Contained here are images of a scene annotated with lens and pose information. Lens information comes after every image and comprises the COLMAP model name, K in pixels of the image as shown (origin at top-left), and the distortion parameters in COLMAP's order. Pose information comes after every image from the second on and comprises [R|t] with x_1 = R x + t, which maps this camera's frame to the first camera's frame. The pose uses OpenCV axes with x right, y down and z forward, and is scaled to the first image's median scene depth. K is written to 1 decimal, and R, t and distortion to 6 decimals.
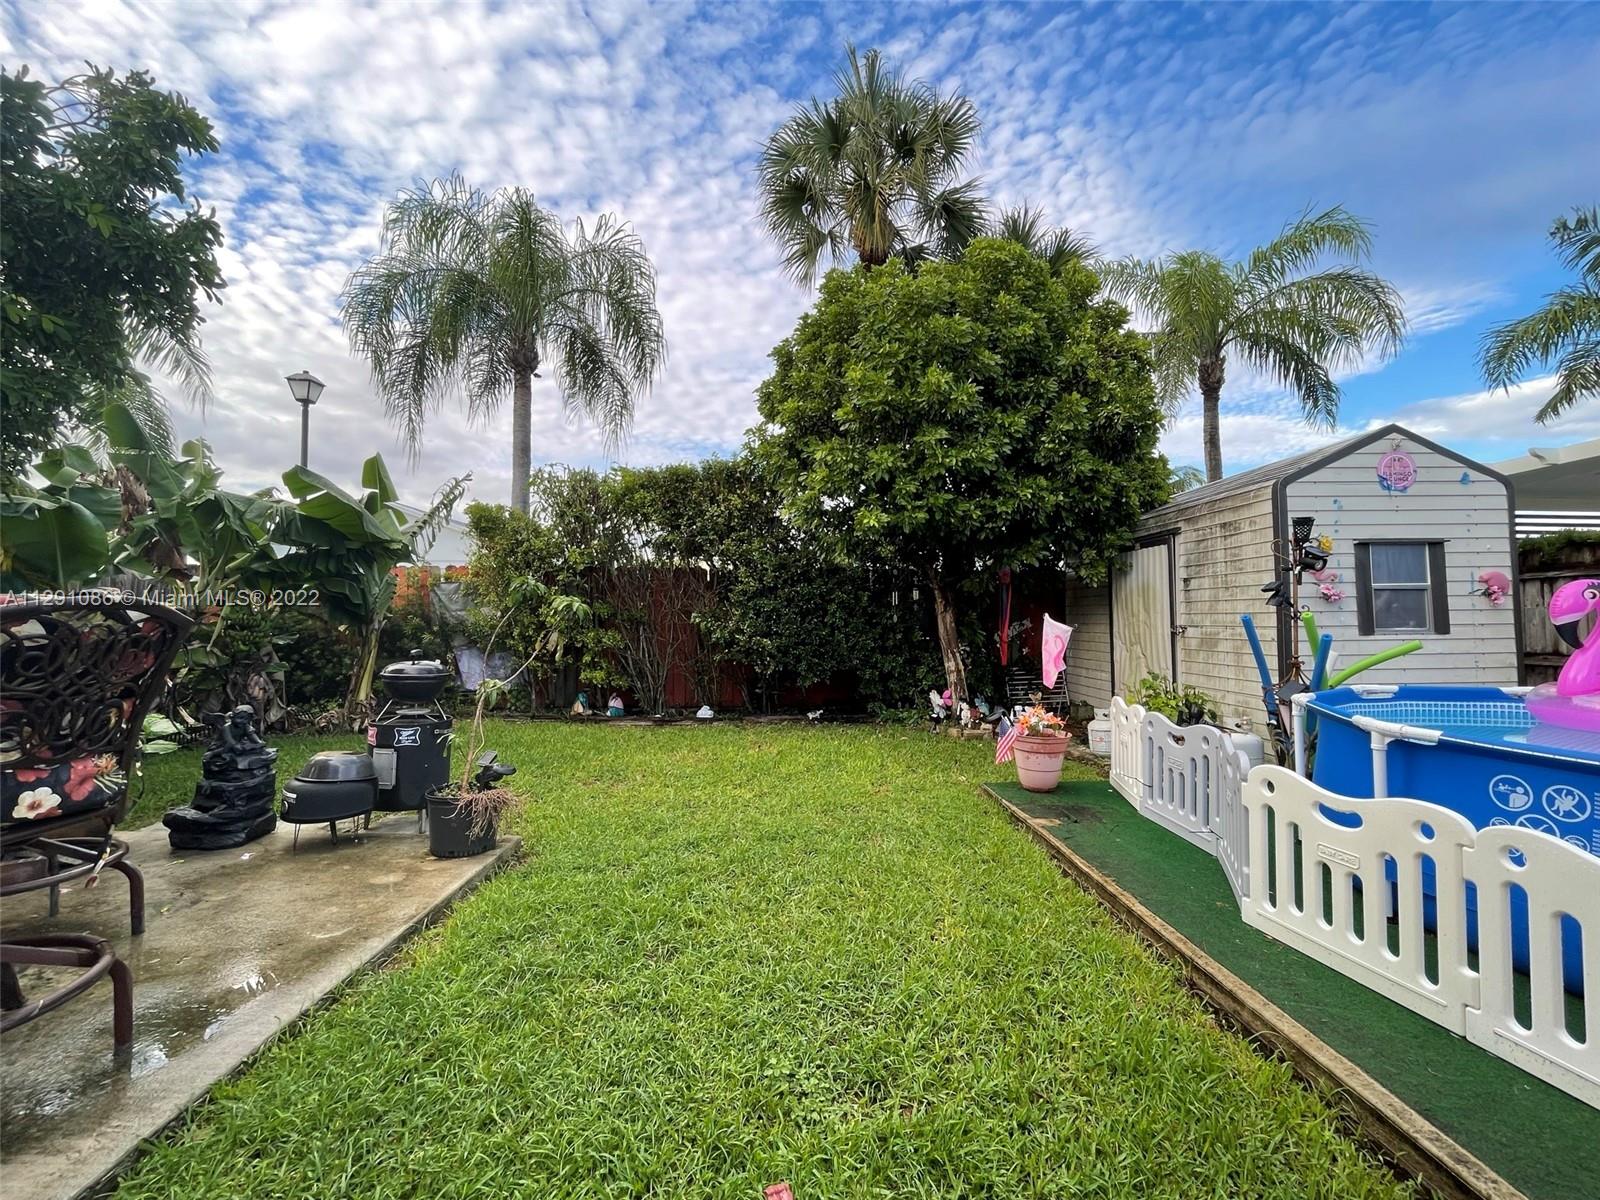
lens RADIAL K [[653.7, 0, 792.8], [0, 653.7, 603.1], [0, 0, 1]] dist [-0.004181, 0.000899]
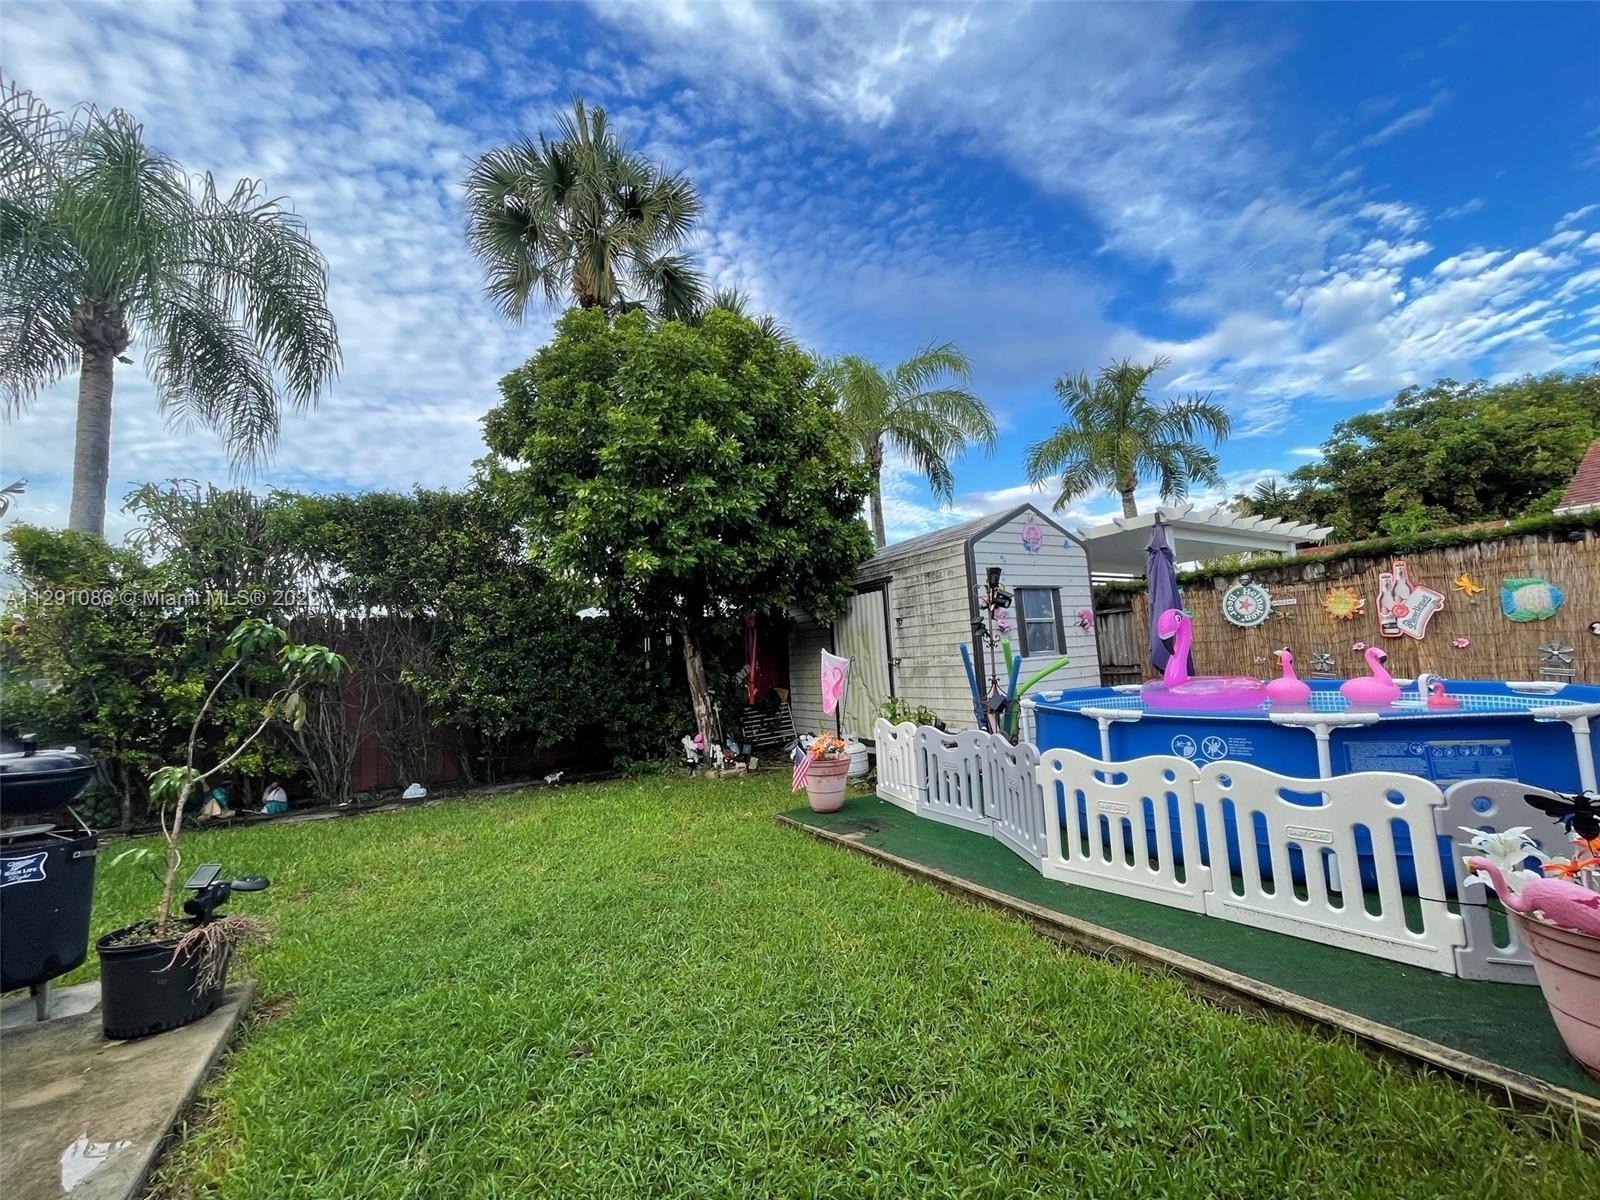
lens RADIAL K [[653.7, 0, 803.6], [0, 653.7, 598.8], [0, 0, 1]] dist [-0.004181, 0.000899]
pose [[0.876008, 0.001224, 0.482295, -0.112526], [0.041603, 0.996078, -0.078093, 0.010959], [-0.480499, 0.088475, 0.872521, 0.025630]]
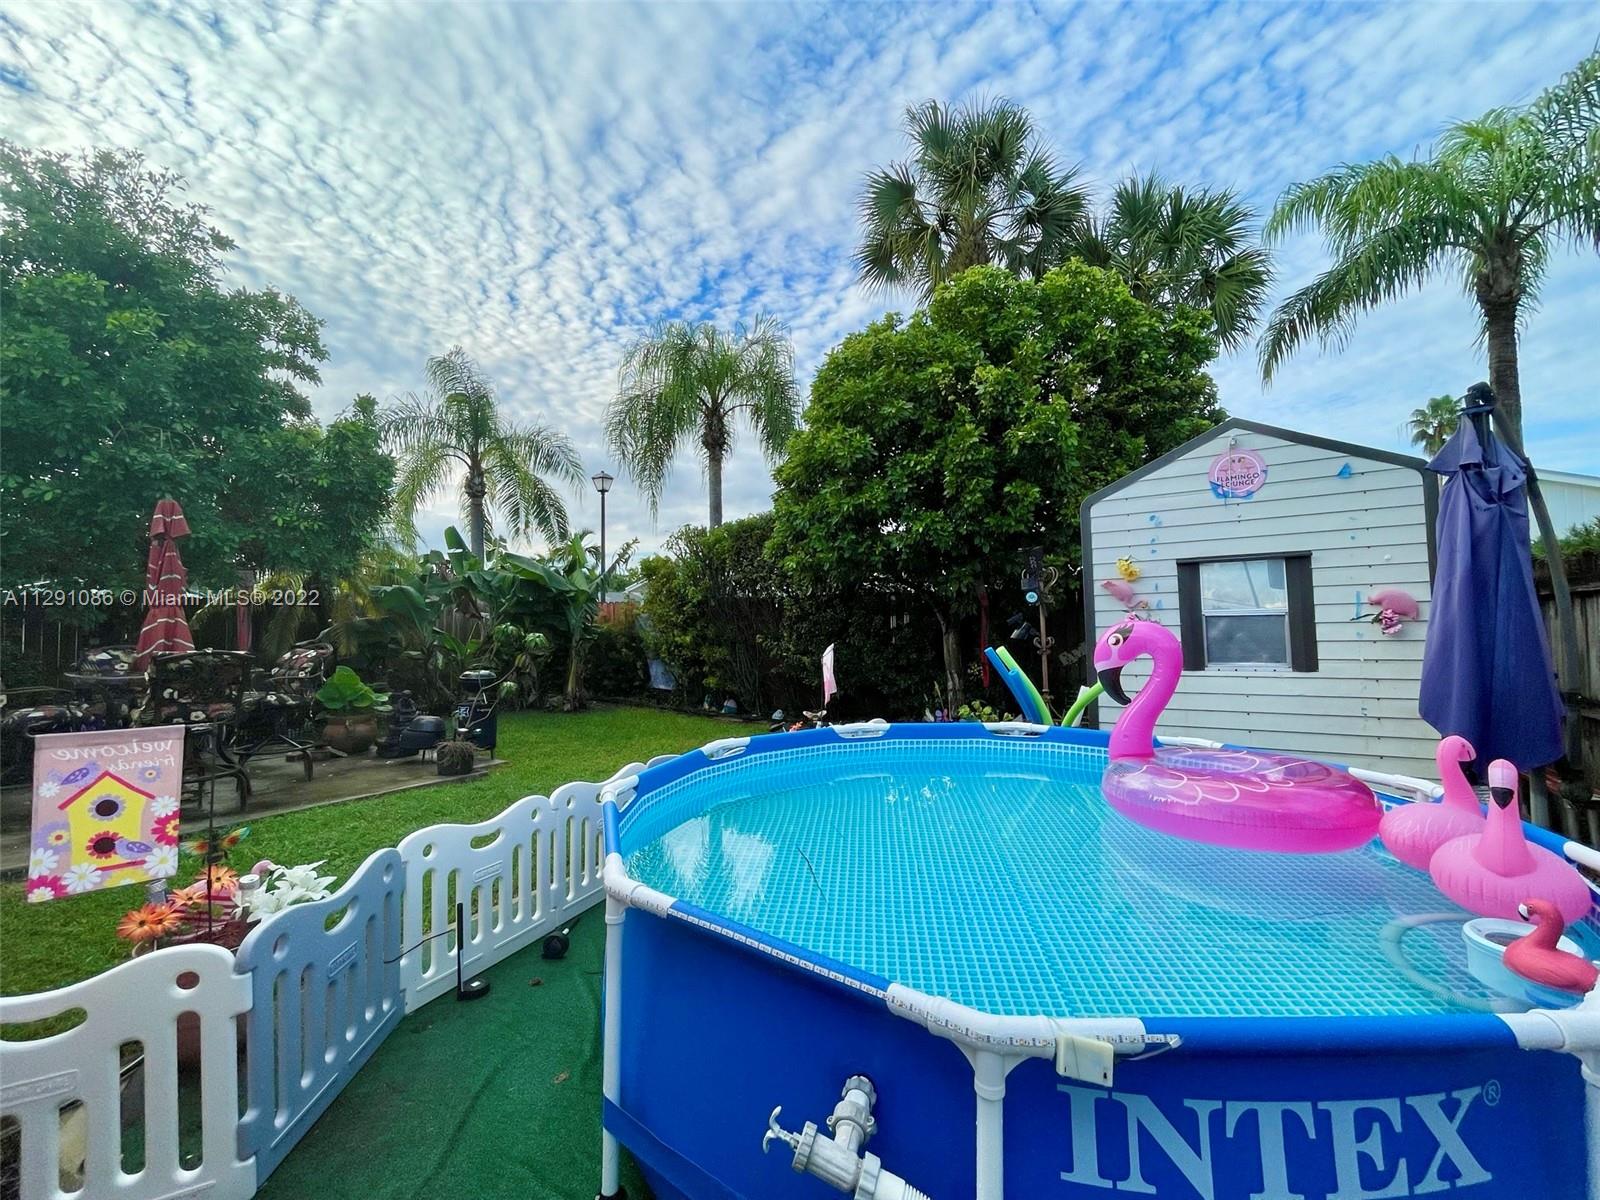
lens RADIAL K [[653.7, 0, 797.5], [0, 653.7, 597.3], [0, 0, 1]] dist [-0.004181, 0.000899]
pose [[0.830741, -0.032795, -0.555692, 0.648974], [0.024000, 0.999445, -0.023105, -0.027500], [0.556141, 0.005858, 0.831067, -0.004205]]
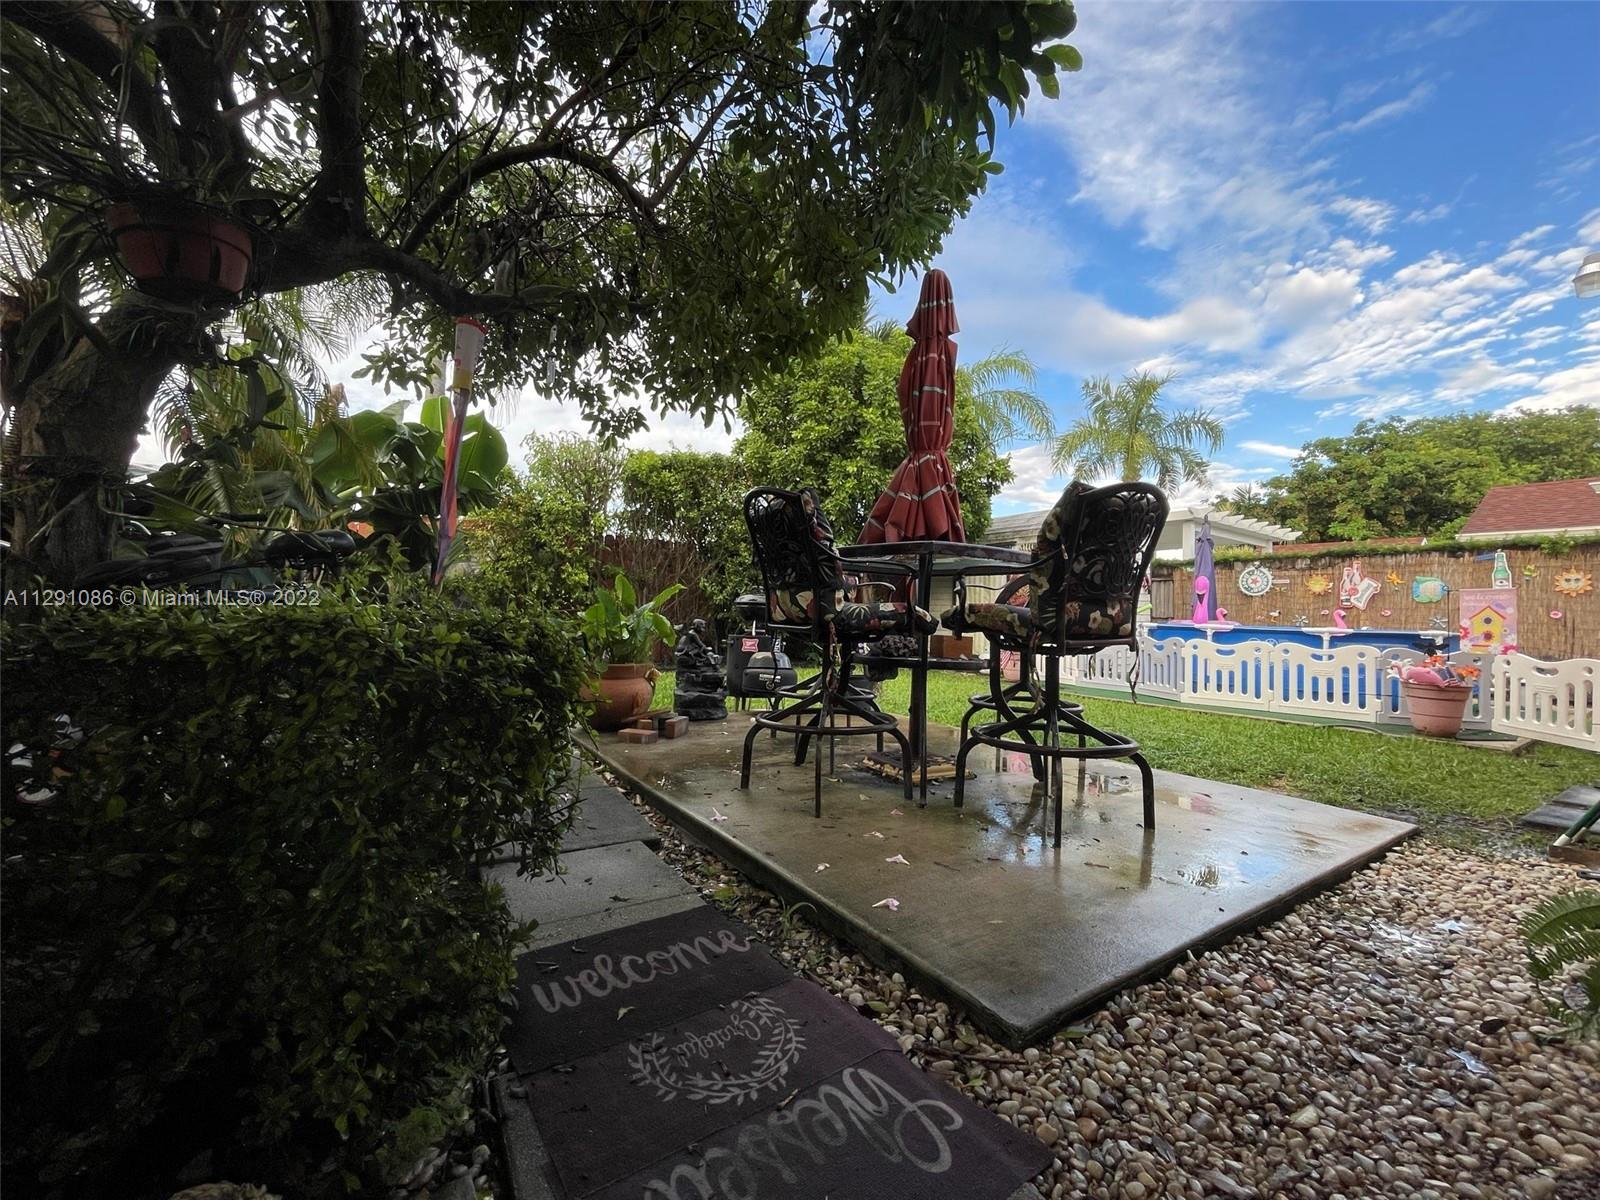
lens RADIAL K [[677.3, 0, 753.2], [0, 677.3, 603.1], [0, 0, 1]] dist [-0.028636, 0.001573]
pose [[0.856863, 0.035998, 0.514286, -0.708053], [-0.039803, 0.999201, -0.003622, 0.062948], [-0.514006, -0.017366, 0.857611, -0.121737]]
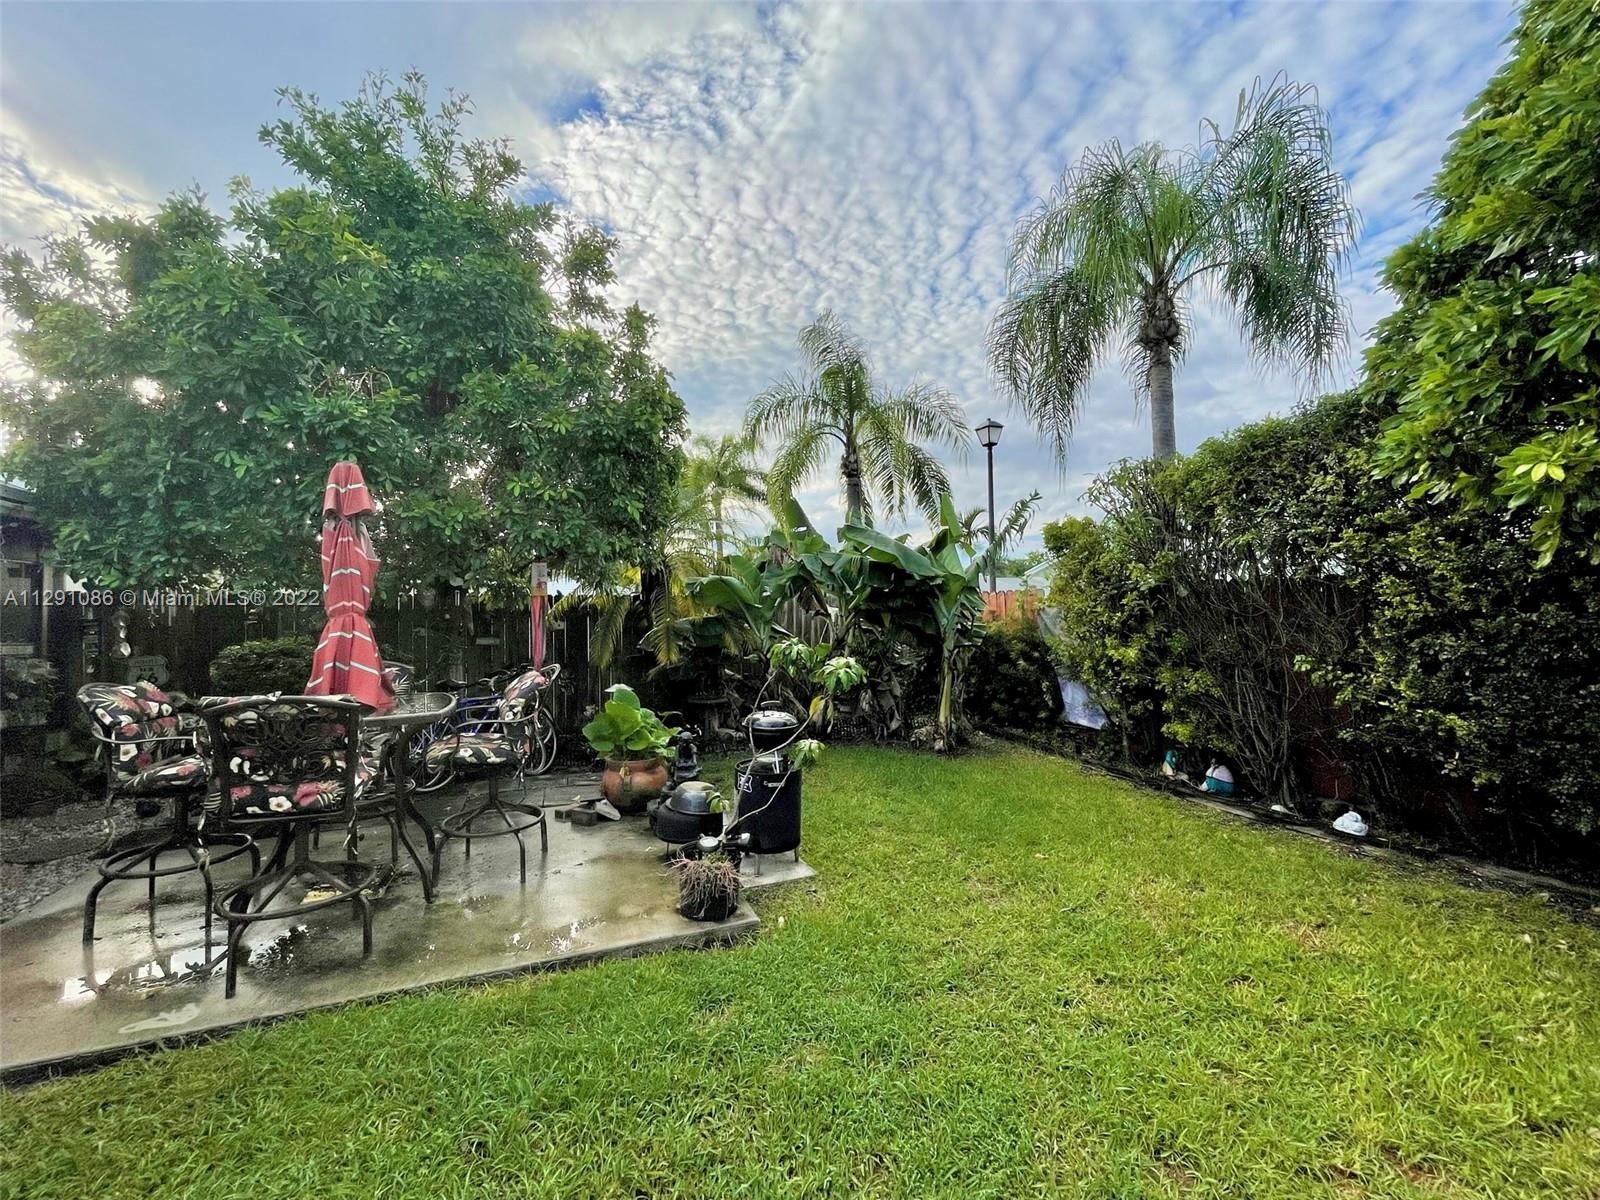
lens RADIAL K [[653.7, 0, 801.2], [0, 653.7, 591.9], [0, 0, 1]] dist [-0.004181, 0.000899]
pose [[0.380830, -0.036917, -0.923908, 0.250817], [0.031037, 0.999150, -0.027130, -0.044443], [0.924124, -0.018344, 0.381652, 0.357685]]
